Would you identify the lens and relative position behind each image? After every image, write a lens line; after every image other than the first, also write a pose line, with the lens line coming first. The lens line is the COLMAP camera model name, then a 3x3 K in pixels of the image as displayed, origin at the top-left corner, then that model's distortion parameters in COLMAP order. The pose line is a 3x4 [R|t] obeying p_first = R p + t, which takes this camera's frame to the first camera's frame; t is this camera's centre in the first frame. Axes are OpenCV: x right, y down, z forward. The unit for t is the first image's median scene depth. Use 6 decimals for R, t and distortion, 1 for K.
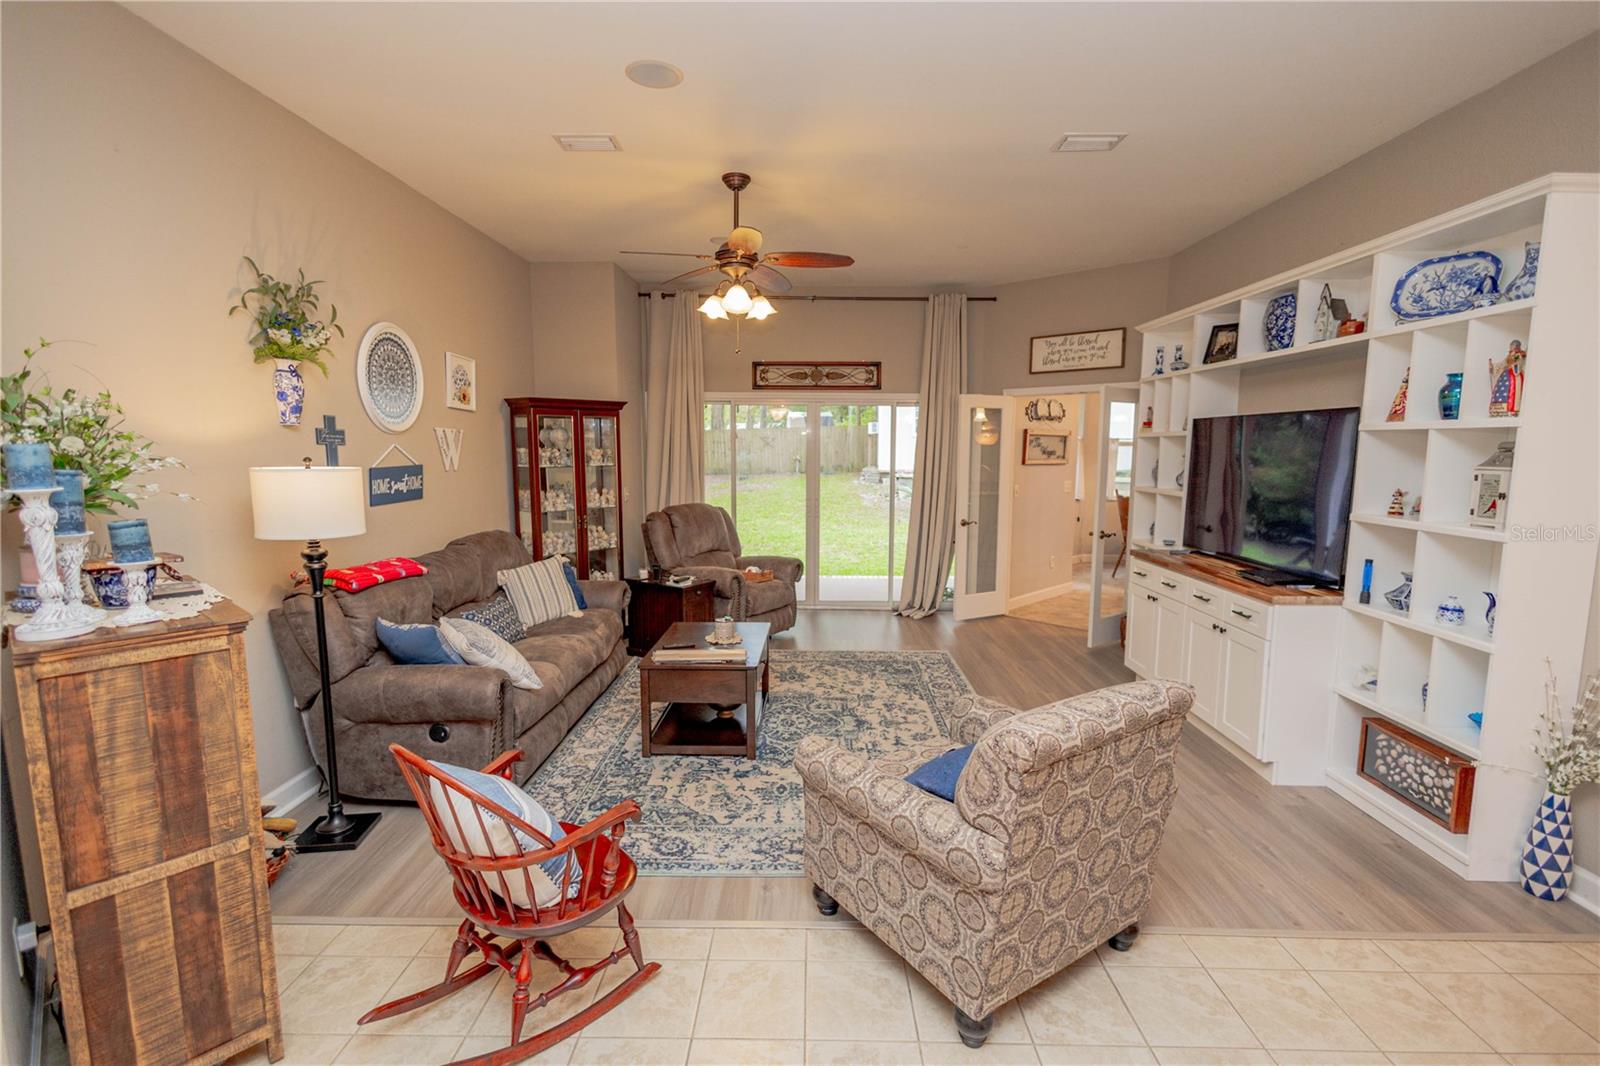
lens RADIAL K [[737.2, 0, 799.8], [0, 737.2, 534.3], [0, 0, 1]] dist [0.013725, -0.004835]
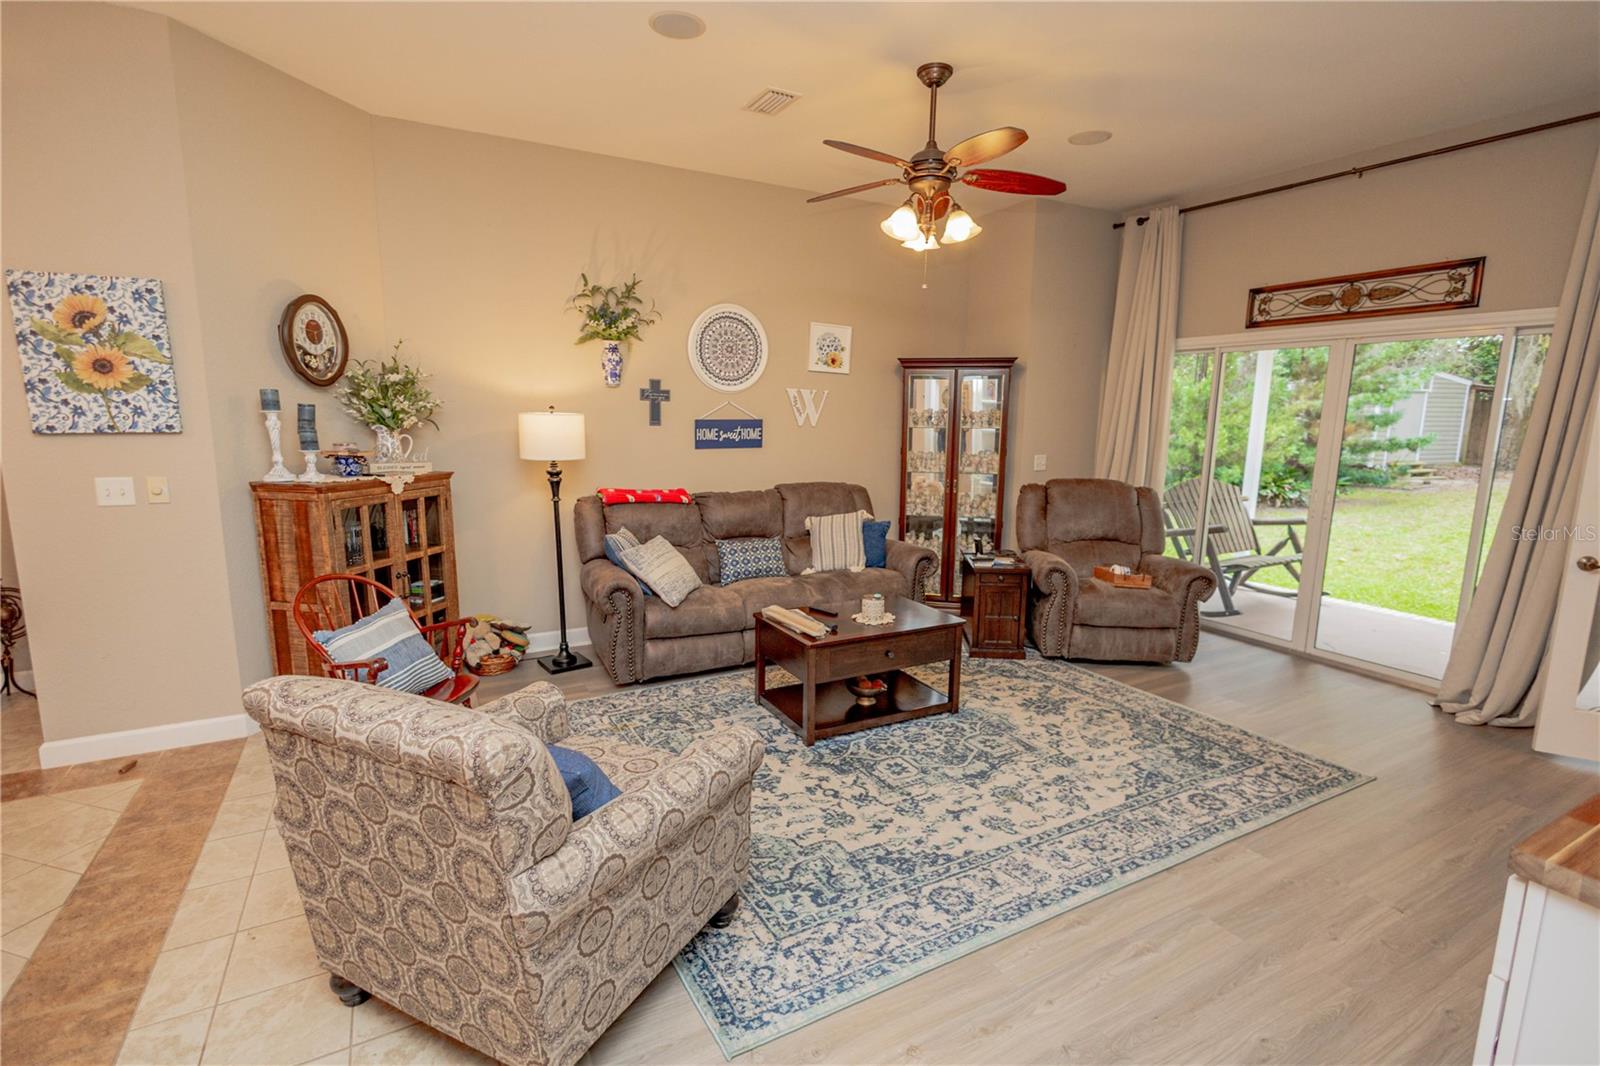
lens RADIAL K [[737.2, 0, 799.8], [0, 737.2, 534.3], [0, 0, 1]] dist [0.013725, -0.004835]
pose [[0.498357, 0.144557, -0.854835, 0.565528], [-0.116076, 0.988249, 0.099448, -0.034755], [0.859166, 0.049665, 0.509280, 0.437332]]
